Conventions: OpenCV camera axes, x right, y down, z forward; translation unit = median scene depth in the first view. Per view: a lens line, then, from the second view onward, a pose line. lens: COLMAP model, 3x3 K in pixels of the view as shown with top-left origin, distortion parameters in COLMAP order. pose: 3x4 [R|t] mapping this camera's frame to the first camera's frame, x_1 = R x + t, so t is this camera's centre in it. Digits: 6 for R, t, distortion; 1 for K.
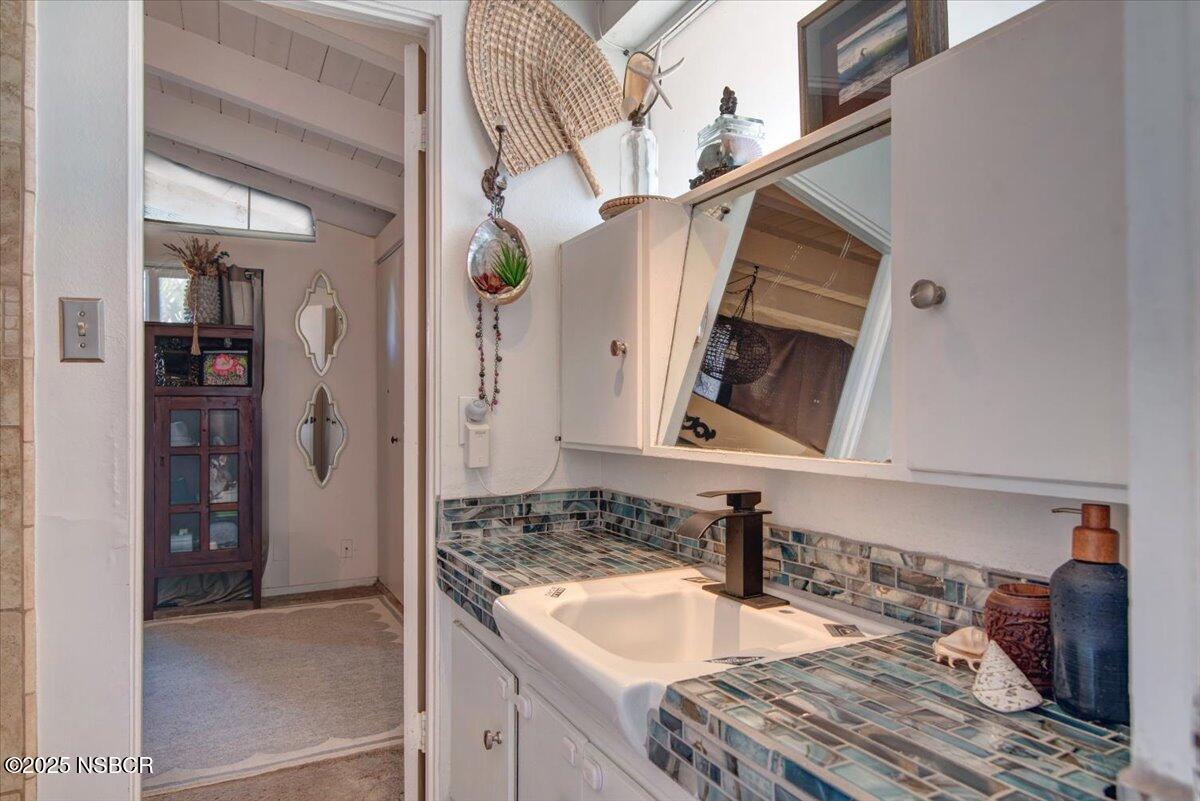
lens RADIAL K [[691.6, 0, 600.0], [0, 691.6, 400.5], [0, 0, 1]] dist [0.006101, 0.000039]
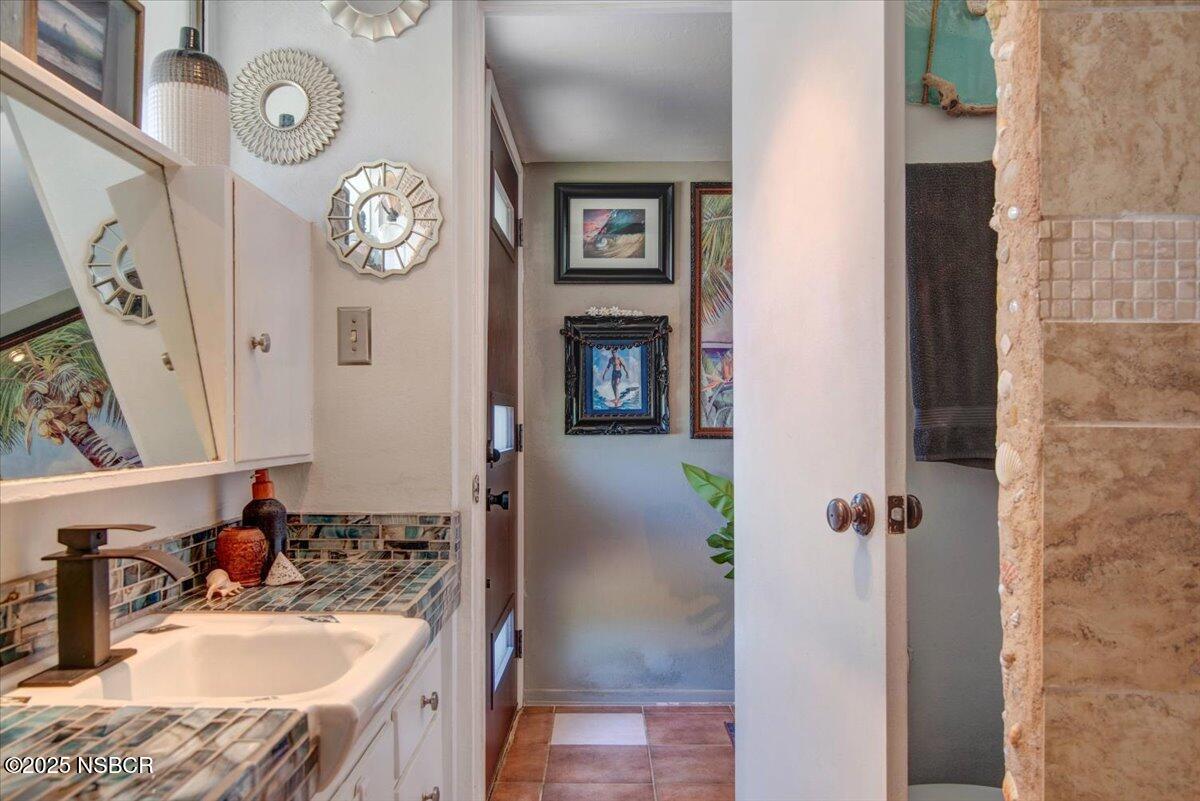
lens RADIAL K [[691.6, 0, 600.0], [0, 691.6, 400.5], [0, 0, 1]] dist [0.006101, 0.000039]
pose [[-0.878730, 0.022040, 0.476809, -0.844813], [-0.002712, 0.998687, -0.051162, 0.045415], [-0.477311, -0.046251, -0.877516, 1.869761]]
